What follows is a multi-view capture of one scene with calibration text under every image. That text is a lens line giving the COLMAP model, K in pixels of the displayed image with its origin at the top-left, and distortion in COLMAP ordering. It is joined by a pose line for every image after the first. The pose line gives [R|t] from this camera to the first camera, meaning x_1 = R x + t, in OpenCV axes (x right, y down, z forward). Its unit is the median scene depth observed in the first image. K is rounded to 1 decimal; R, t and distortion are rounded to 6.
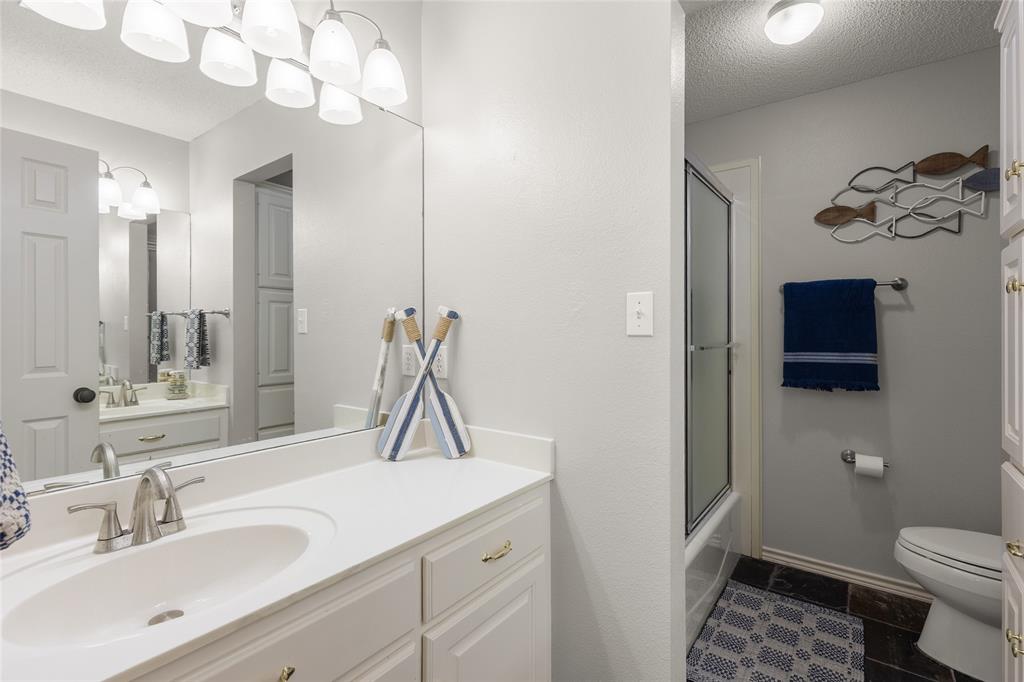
lens RADIAL K [[473.1, 0, 513.3], [0, 473.1, 324.3], [0, 0, 1]] dist [0.005011, -0.001396]
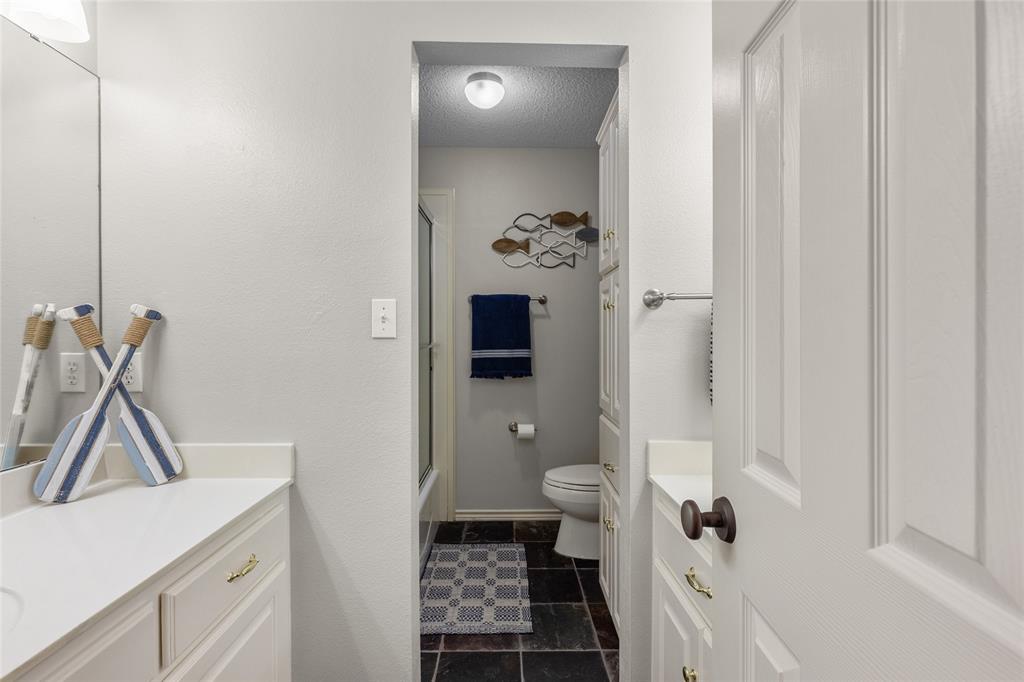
lens RADIAL K [[465.1, 0, 513.7], [0, 465.1, 326.5], [0, 0, 1]] dist [0.005311, -0.000417]
pose [[0.789345, 0.006876, 0.613912, -0.122132], [-0.006590, 0.999975, -0.002727, -0.001670], [-0.613915, -0.001893, 0.789370, -0.043967]]
